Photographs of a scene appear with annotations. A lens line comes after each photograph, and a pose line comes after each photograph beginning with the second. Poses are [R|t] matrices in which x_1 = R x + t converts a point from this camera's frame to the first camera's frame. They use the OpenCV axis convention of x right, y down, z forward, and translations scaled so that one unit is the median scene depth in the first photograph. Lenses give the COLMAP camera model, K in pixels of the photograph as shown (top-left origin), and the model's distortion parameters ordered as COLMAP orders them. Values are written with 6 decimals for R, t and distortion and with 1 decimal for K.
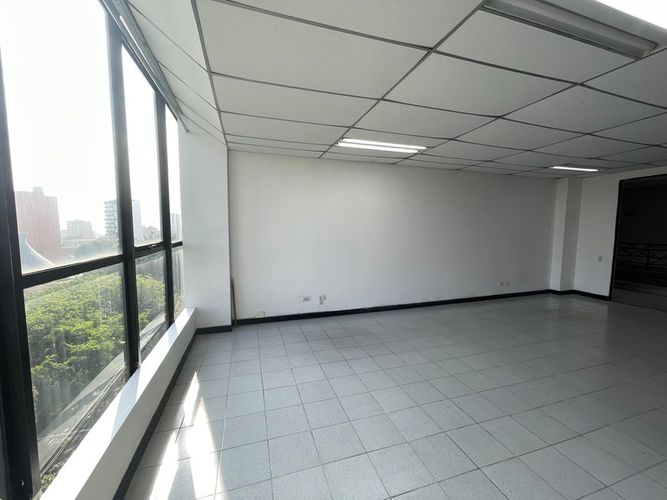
lens RADIAL K [[269.9, 0, 331.5], [0, 269.9, 251.2], [0, 0, 1]] dist [-0.000973, 0.000389]
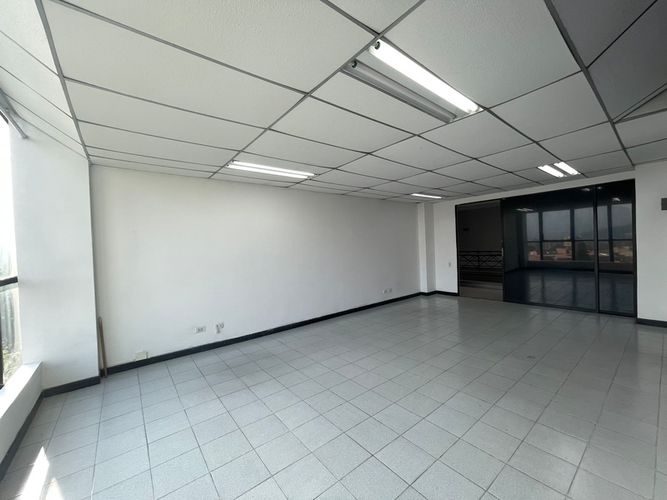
lens RADIAL K [[269.9, 0, 331.5], [0, 269.9, 251.2], [0, 0, 1]] dist [-0.000973, 0.000389]
pose [[0.933492, -0.047096, 0.355492, 0.010158], [0.073419, 0.995439, -0.060916, 0.002795], [-0.351002, 0.082964, 0.932692, -0.031898]]
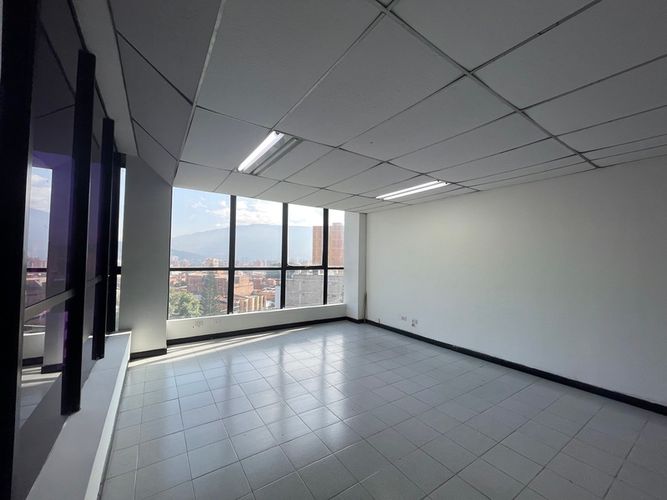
lens RADIAL K [[269.9, 0, 331.5], [0, 269.9, 251.2], [0, 0, 1]] dist [-0.000973, 0.000389]
pose [[0.278026, -0.028300, -0.960157, 1.288381], [-0.096499, 0.993686, -0.057231, -0.031125], [0.955714, 0.108565, 0.273539, 0.409601]]
